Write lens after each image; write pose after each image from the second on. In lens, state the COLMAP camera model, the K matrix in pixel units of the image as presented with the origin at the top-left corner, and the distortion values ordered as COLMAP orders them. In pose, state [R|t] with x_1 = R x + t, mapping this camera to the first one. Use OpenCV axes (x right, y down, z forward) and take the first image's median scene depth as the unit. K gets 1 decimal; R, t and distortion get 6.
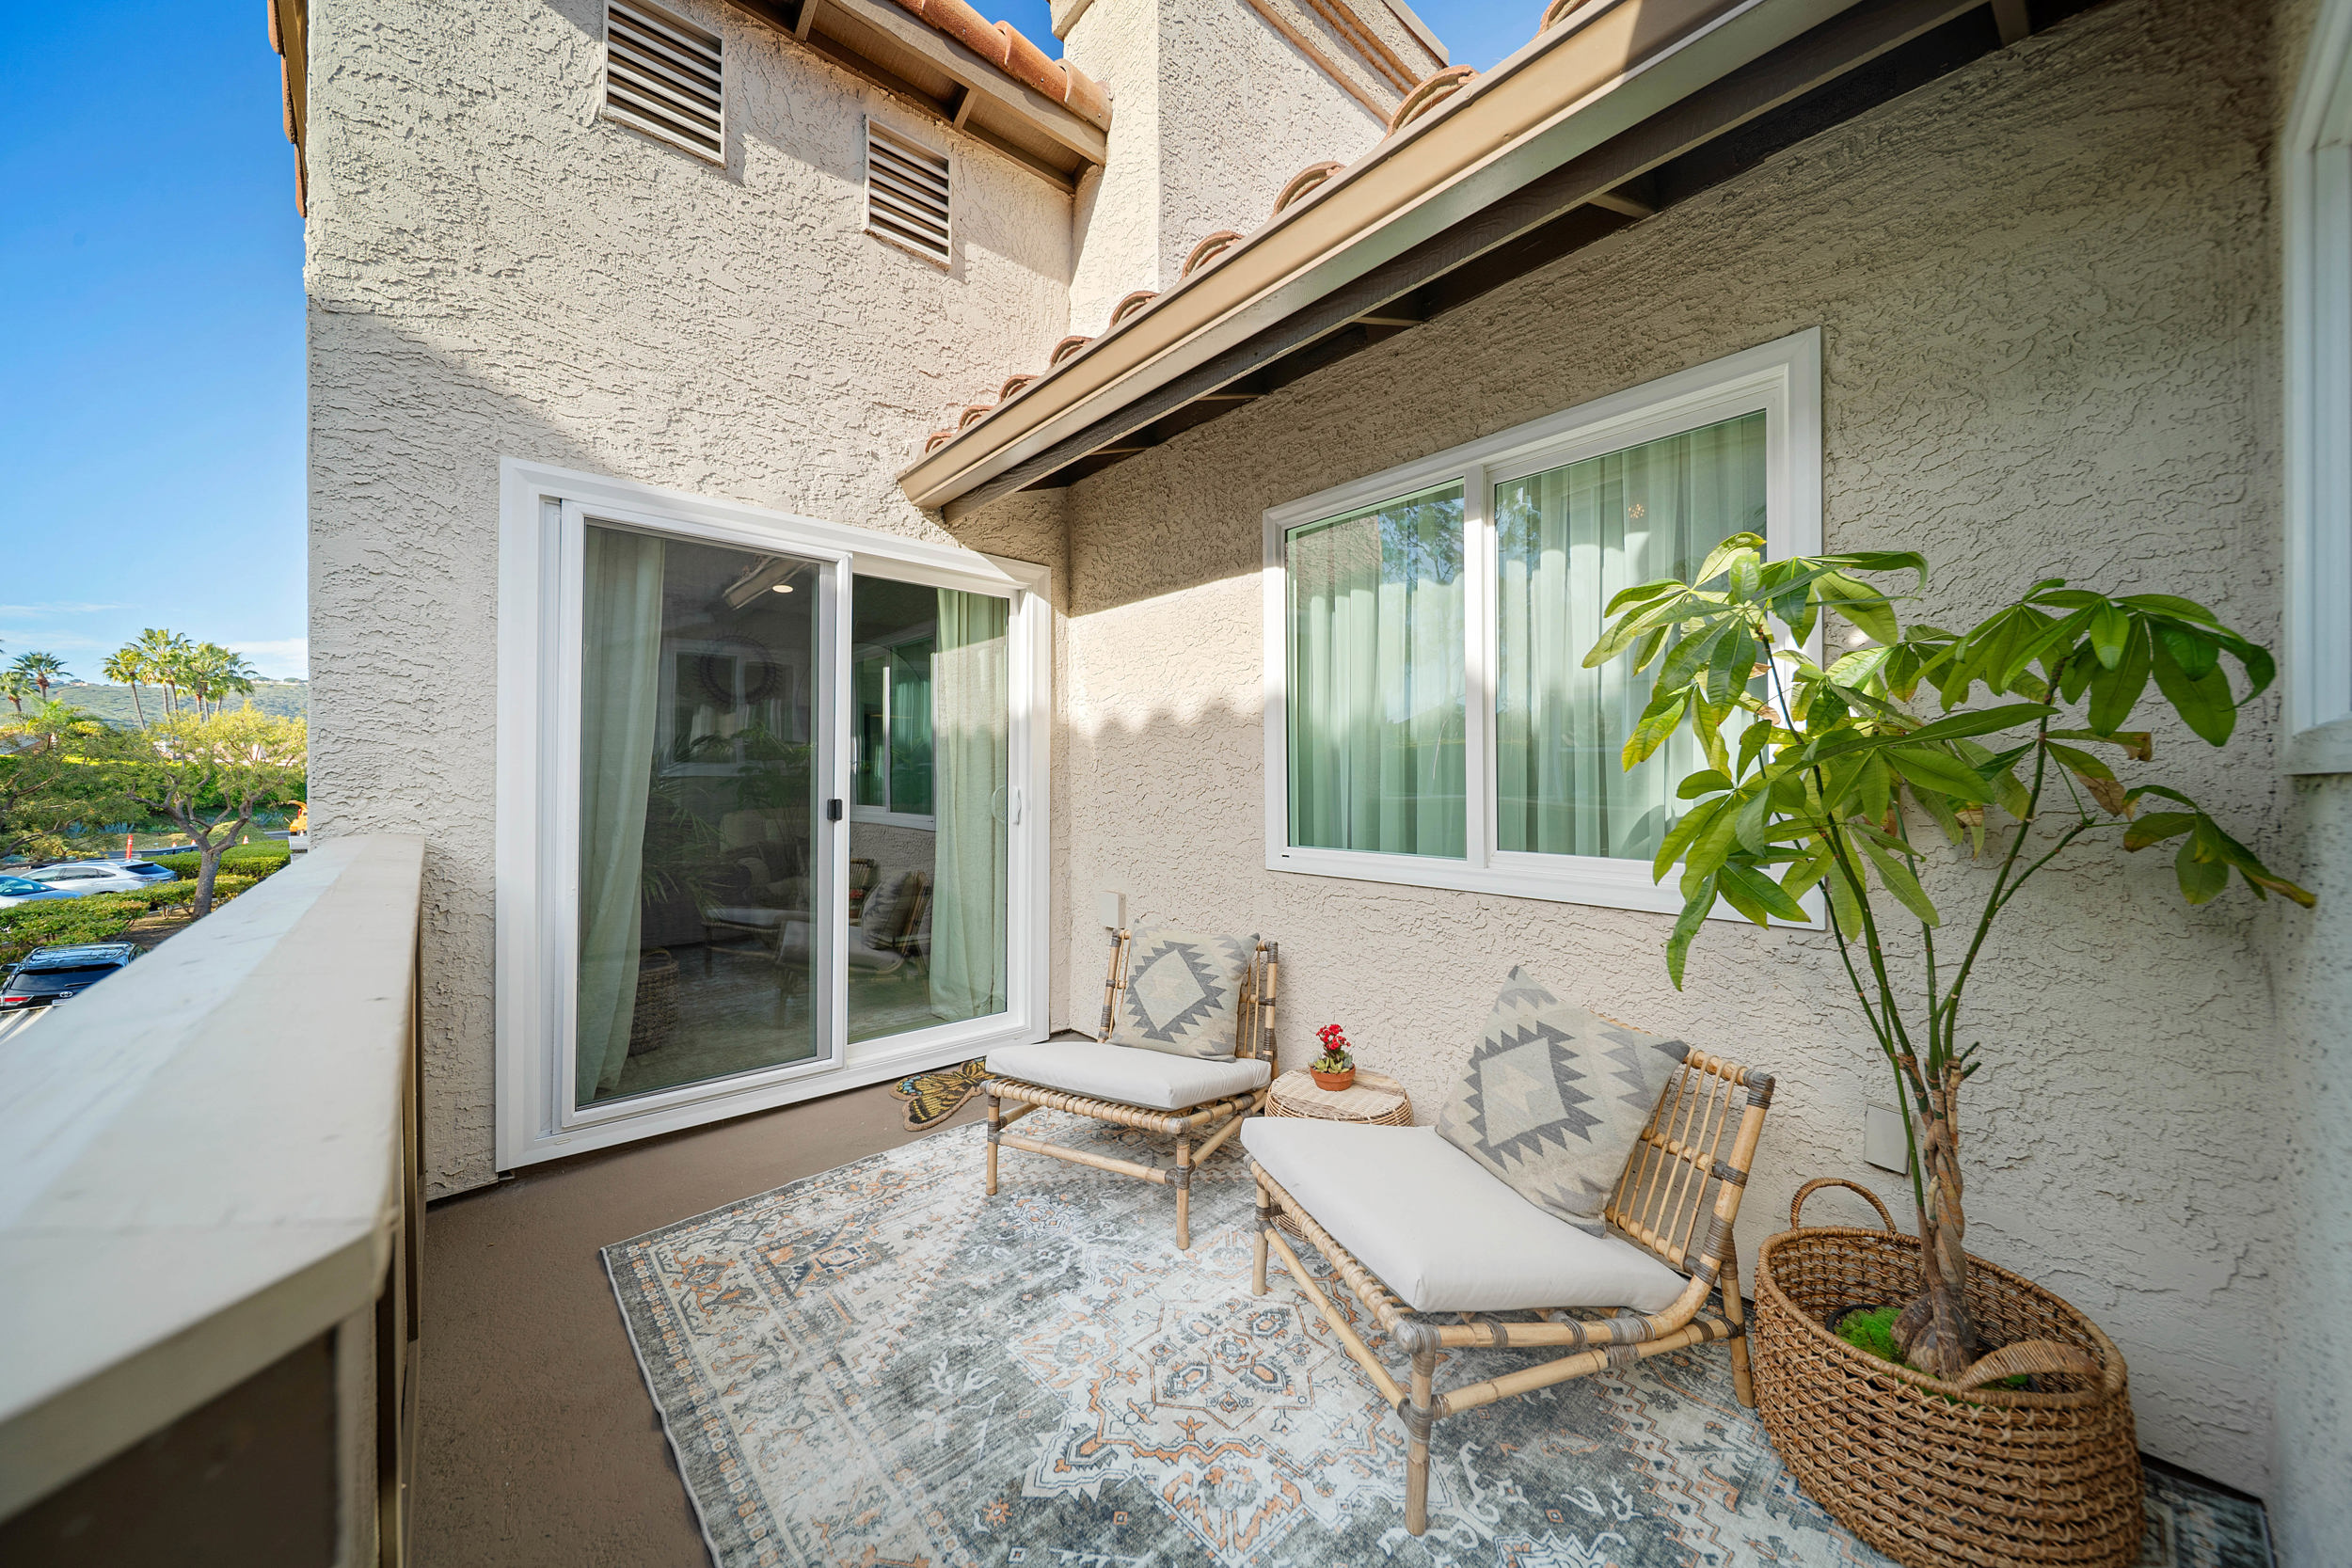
lens RADIAL K [[827.3, 0, 1162.1], [0, 827.3, 773.3], [0, 0, 1]] dist [-0.001855, 0.000016]
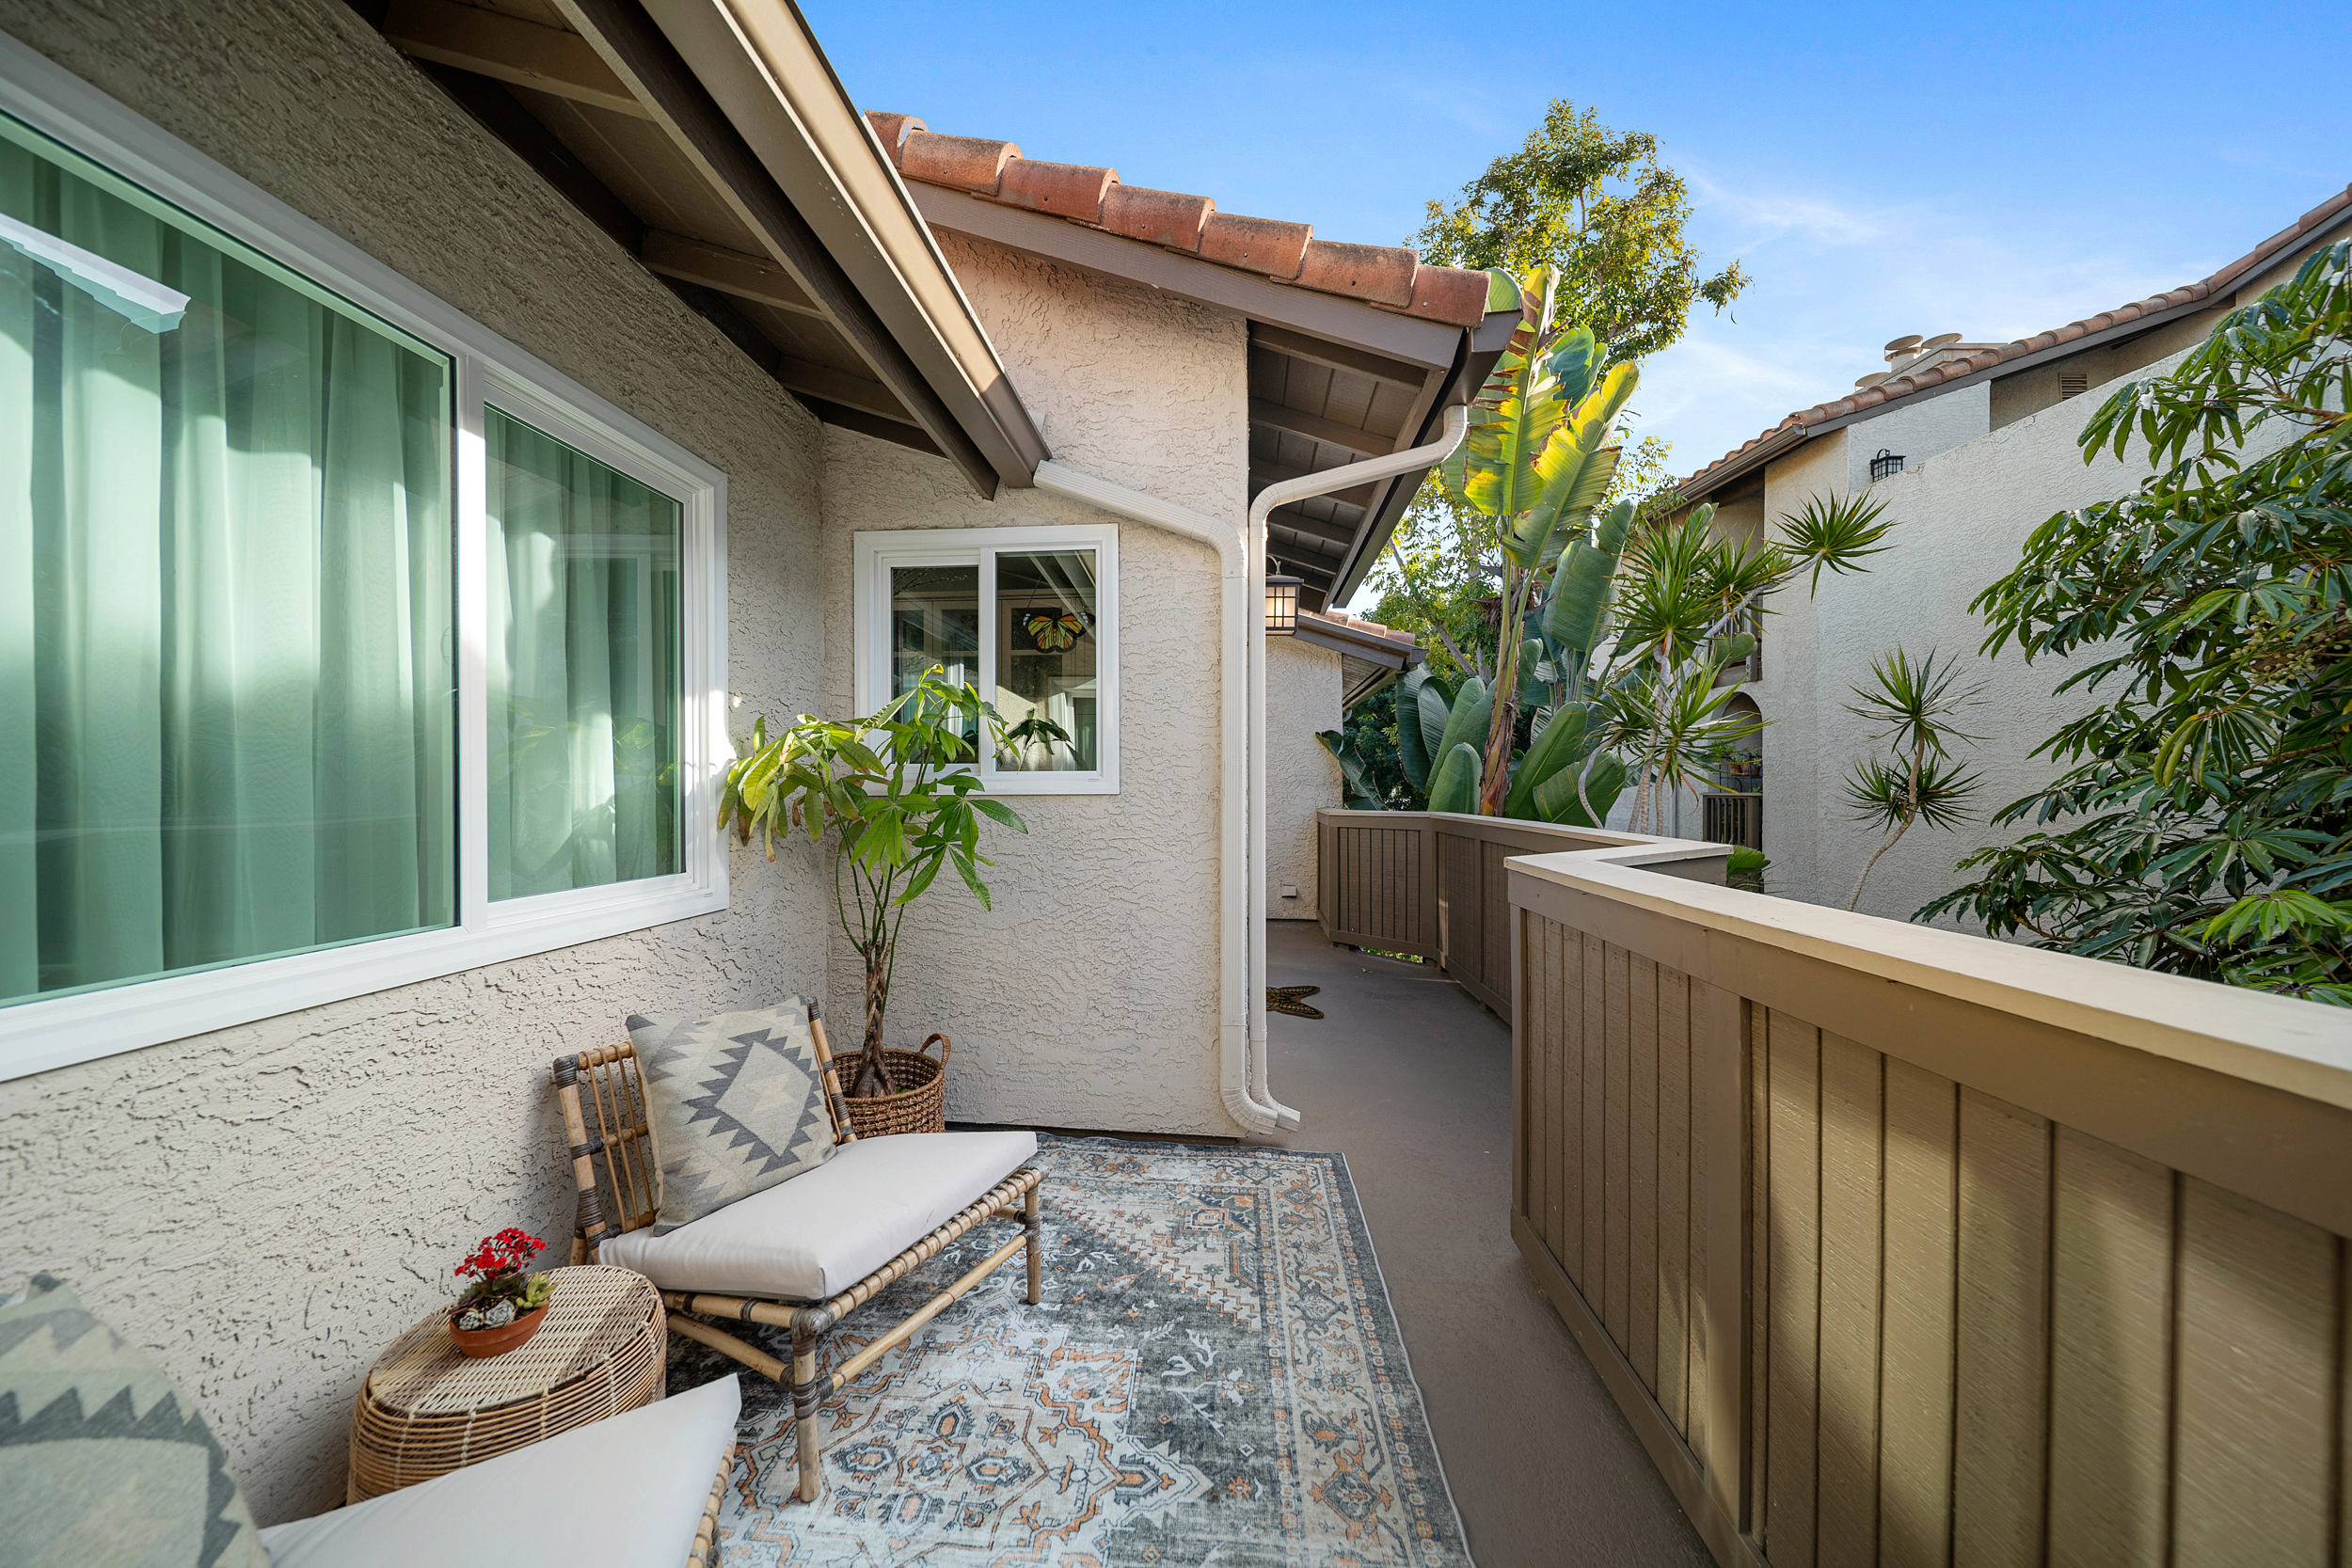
lens RADIAL K [[827.3, 0, 1161.3], [0, 827.3, 792.1], [0, 0, 1]] dist [-0.001855, 0.000016]
pose [[-0.699055, 0.002124, 0.715065, -0.791602], [0.002231, 0.999997, -0.000789, -0.003443], [-0.715065, 0.001044, -0.699057, 1.609587]]
